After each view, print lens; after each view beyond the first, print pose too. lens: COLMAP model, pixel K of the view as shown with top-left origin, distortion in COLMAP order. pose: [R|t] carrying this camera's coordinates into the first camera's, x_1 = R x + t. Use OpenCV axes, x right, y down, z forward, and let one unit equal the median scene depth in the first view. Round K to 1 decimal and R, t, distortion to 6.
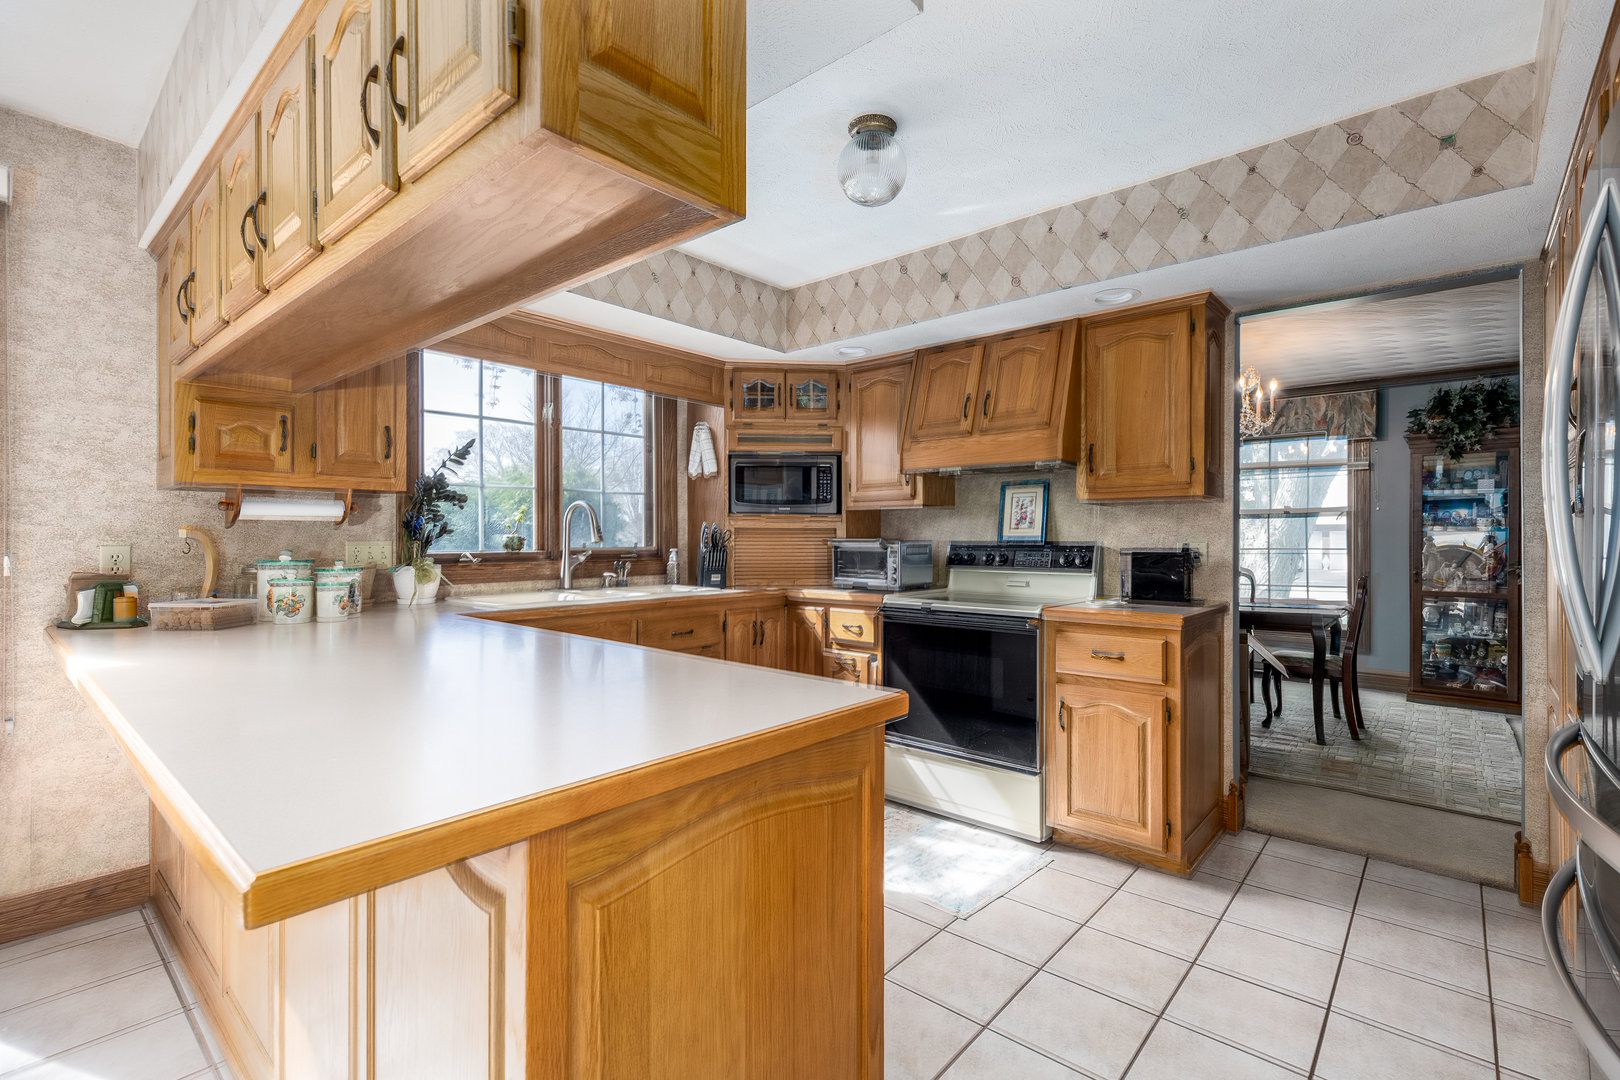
lens RADIAL K [[720.0, 0, 811.6], [0, 720.0, 540.0], [0, 0, 1]] dist [0.004197, -0.001053]
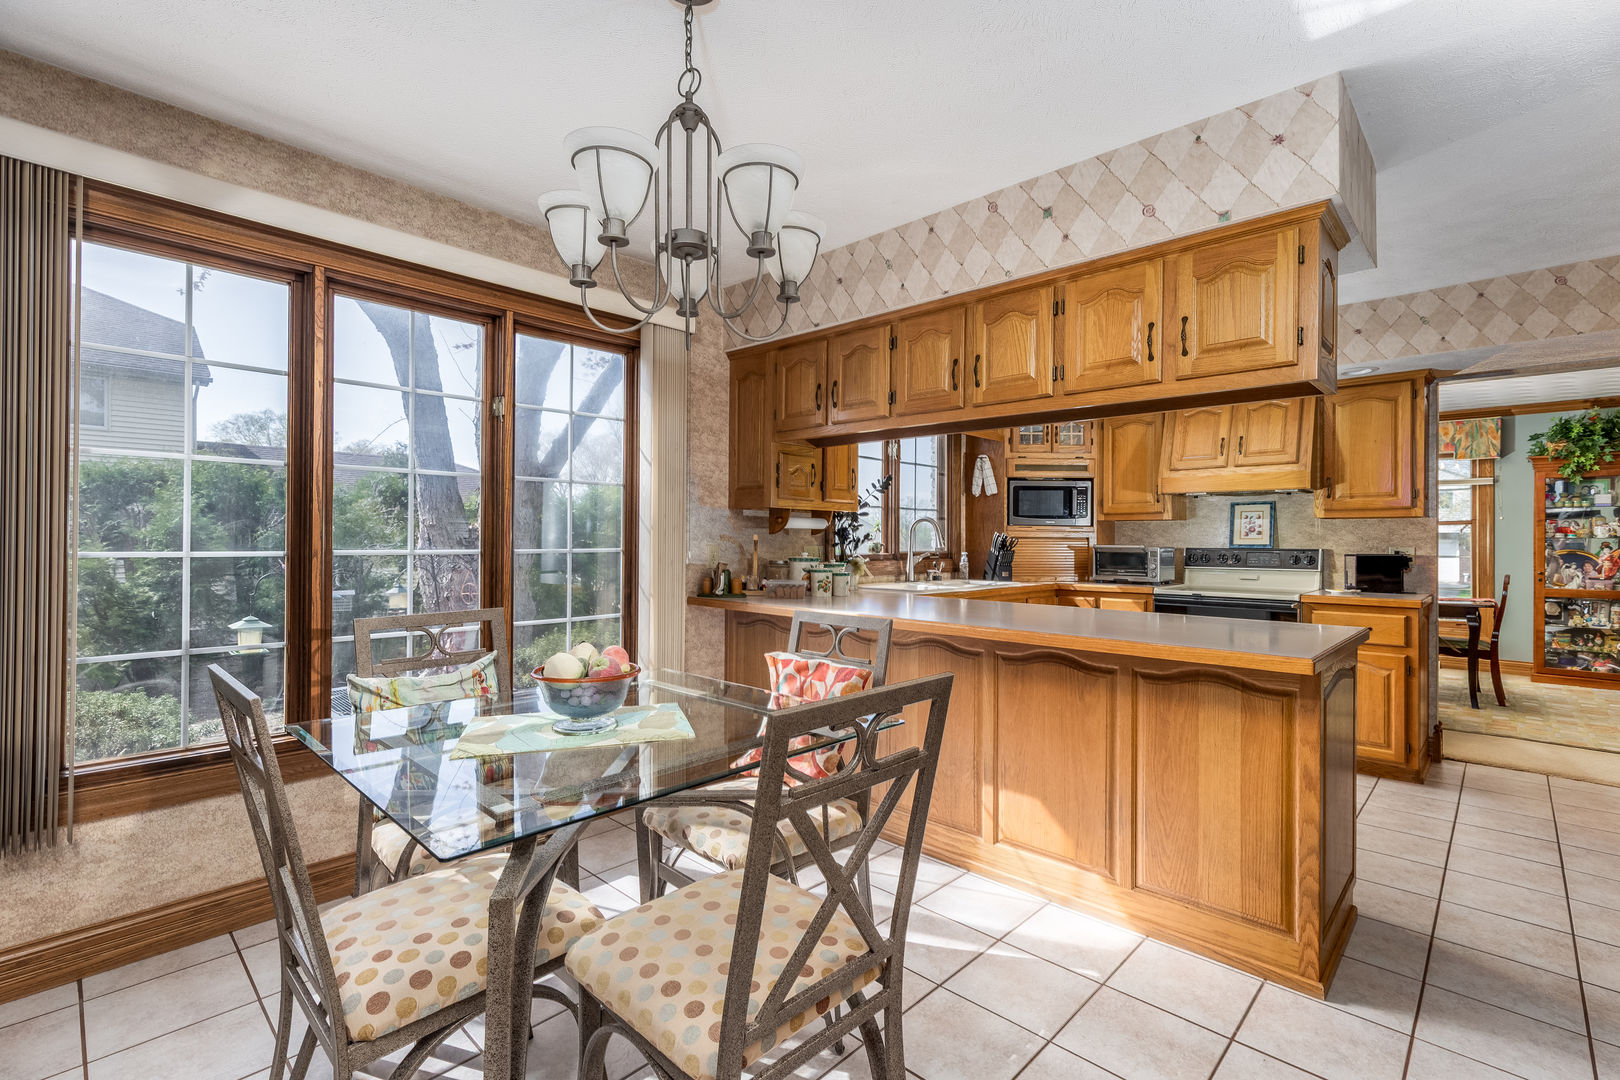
lens RADIAL K [[720.0, 0, 812.0], [0, 720.0, 543.3], [0, 0, 1]] dist [0.004197, -0.001053]
pose [[0.999084, 0.001538, -0.042753, -0.462139], [-0.001519, 0.999999, 0.000480, -0.003536], [0.042754, -0.000415, 0.999086, -0.355614]]
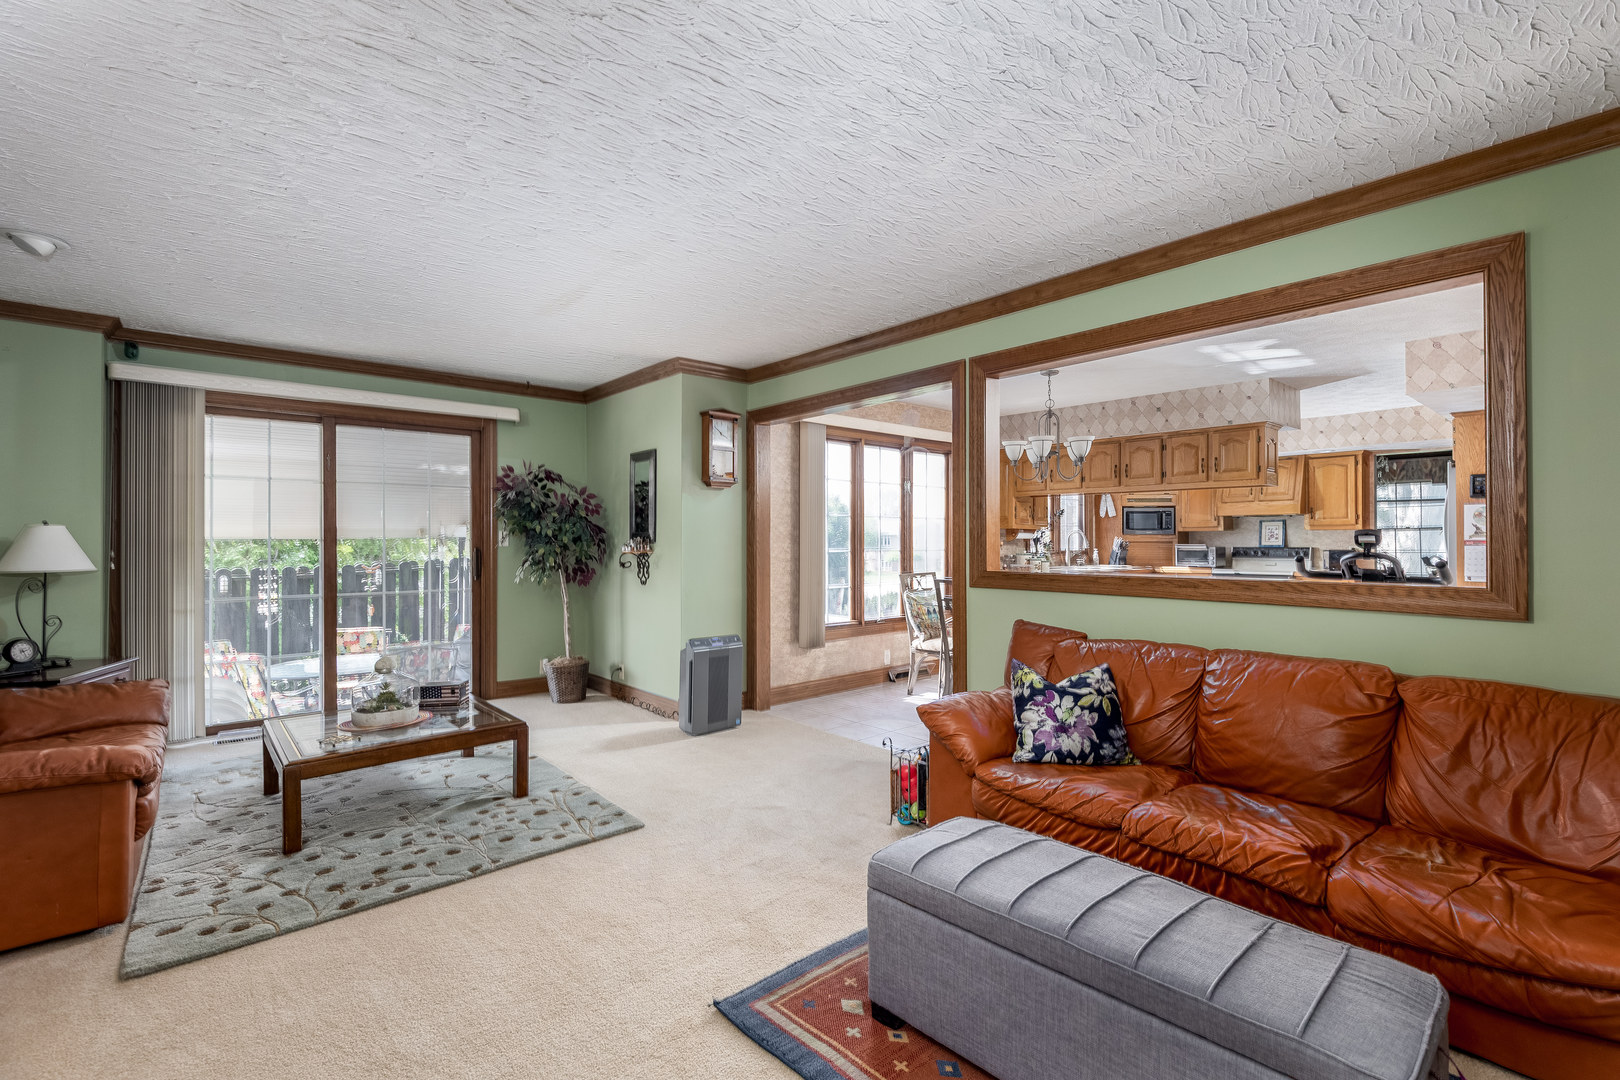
lens RADIAL K [[720.0, 0, 811.7], [0, 720.0, 538.5], [0, 0, 1]] dist [0.004197, -0.001053]
pose [[0.991916, -0.005763, -0.126764, -0.868997], [0.004541, 0.999940, -0.009929, -0.006090], [0.126814, 0.009273, 0.991883, -1.453043]]
